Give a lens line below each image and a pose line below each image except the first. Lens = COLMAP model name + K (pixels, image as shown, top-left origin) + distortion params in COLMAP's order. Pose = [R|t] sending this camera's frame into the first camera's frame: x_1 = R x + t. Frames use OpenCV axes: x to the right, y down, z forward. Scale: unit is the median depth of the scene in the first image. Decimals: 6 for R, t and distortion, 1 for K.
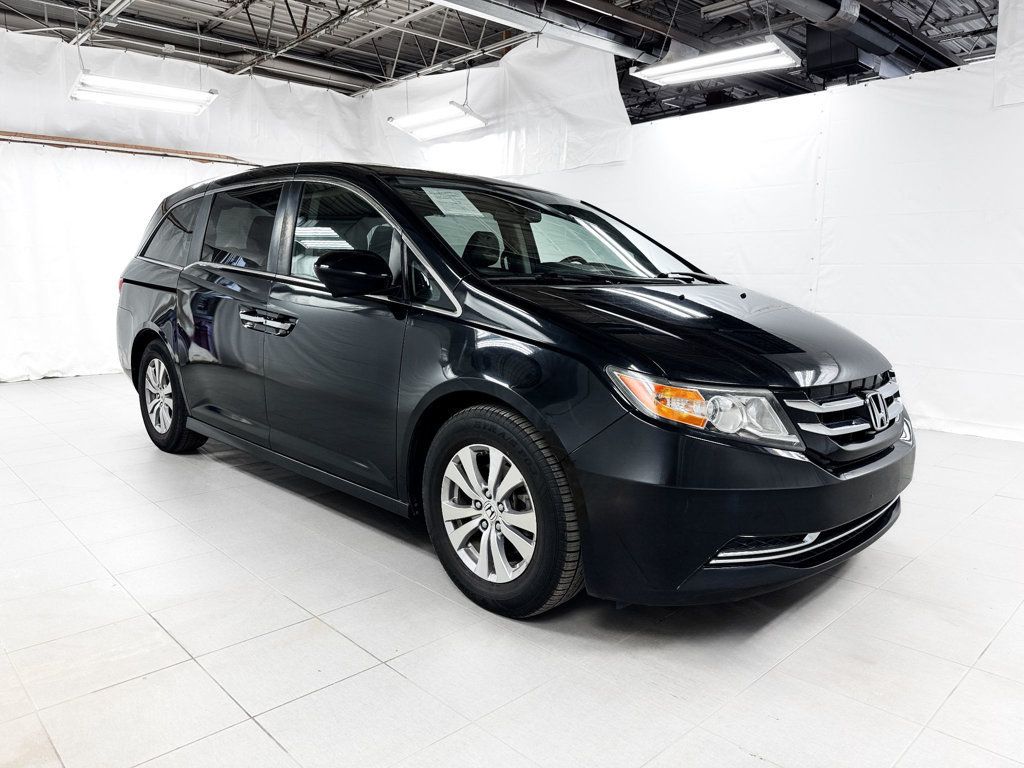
lens RADIAL K [[733.8, 0, 507.2], [0, 733.8, 379.7], [0, 0, 1]] dist [0.032279, -0.042540]
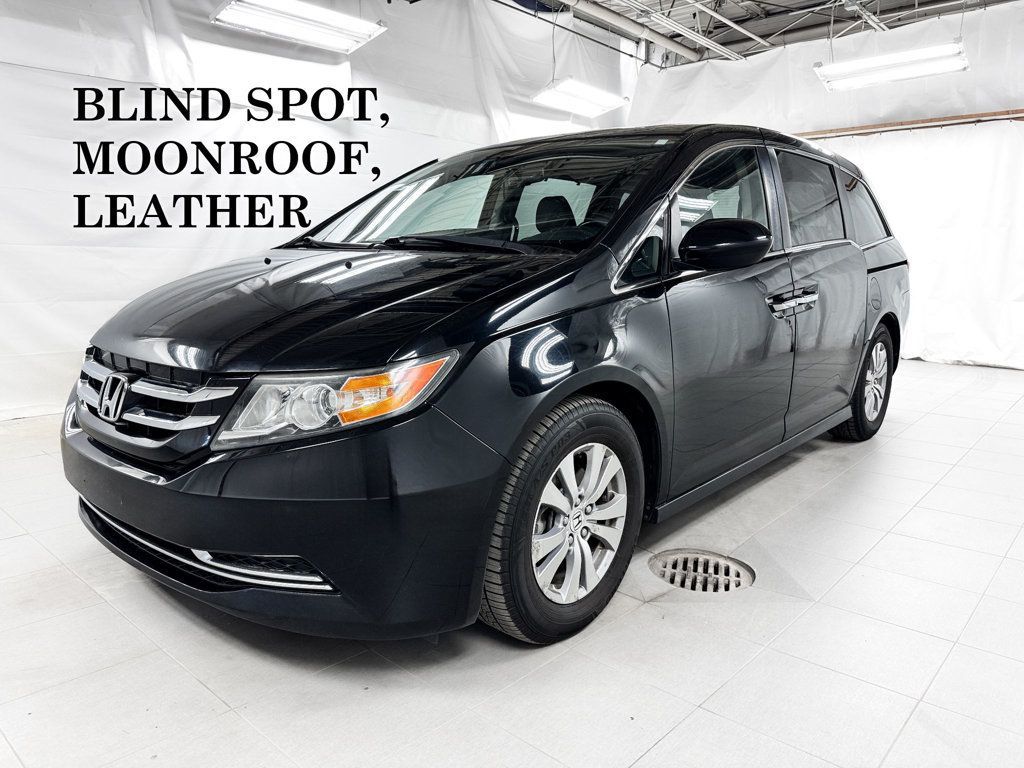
lens RADIAL K [[731.5, 0, 512.0], [0, 731.5, 384.0], [0, 0, 1]] dist [-0.000828, -0.002051]
pose [[0.085028, 0.167352, -0.982224, 0.406243], [-0.149463, 0.976782, 0.153486, -0.048707], [0.985105, 0.133755, 0.108066, 0.405841]]
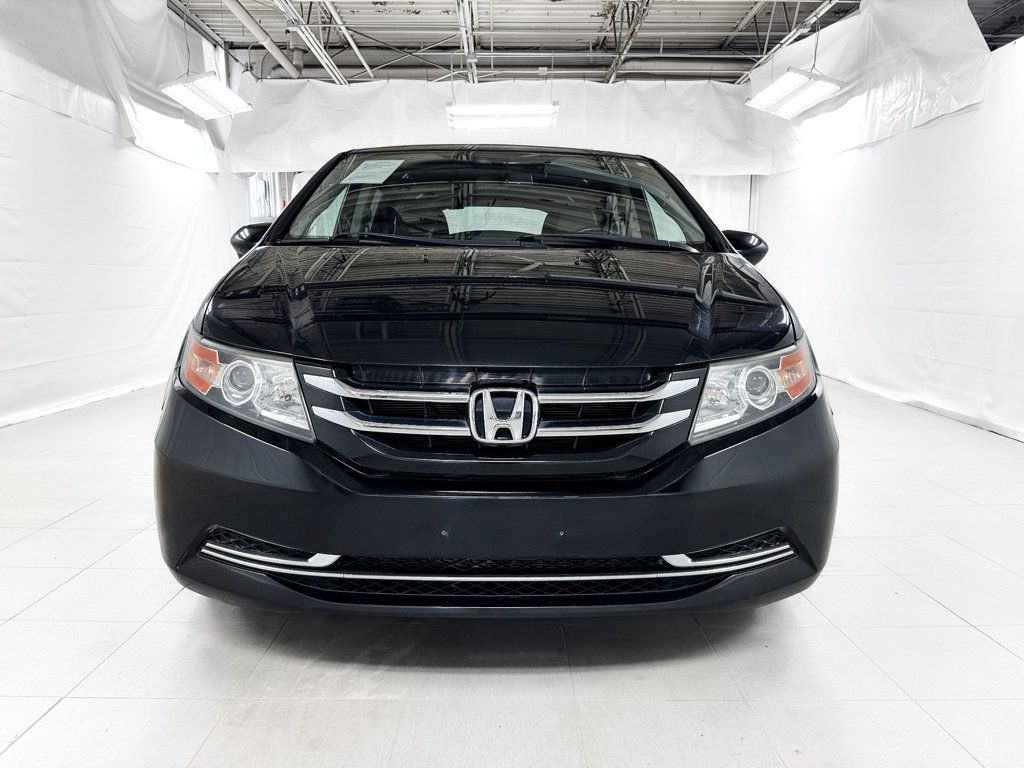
lens RADIAL K [[733.8, 0, 507.2], [0, 733.8, 379.7], [0, 0, 1]] dist [0.032279, -0.042540]
pose [[0.726107, 0.089769, -0.681696, 0.293556], [-0.101801, 0.994550, 0.022534, -0.001422], [0.680003, 0.053035, 0.731288, 0.159305]]
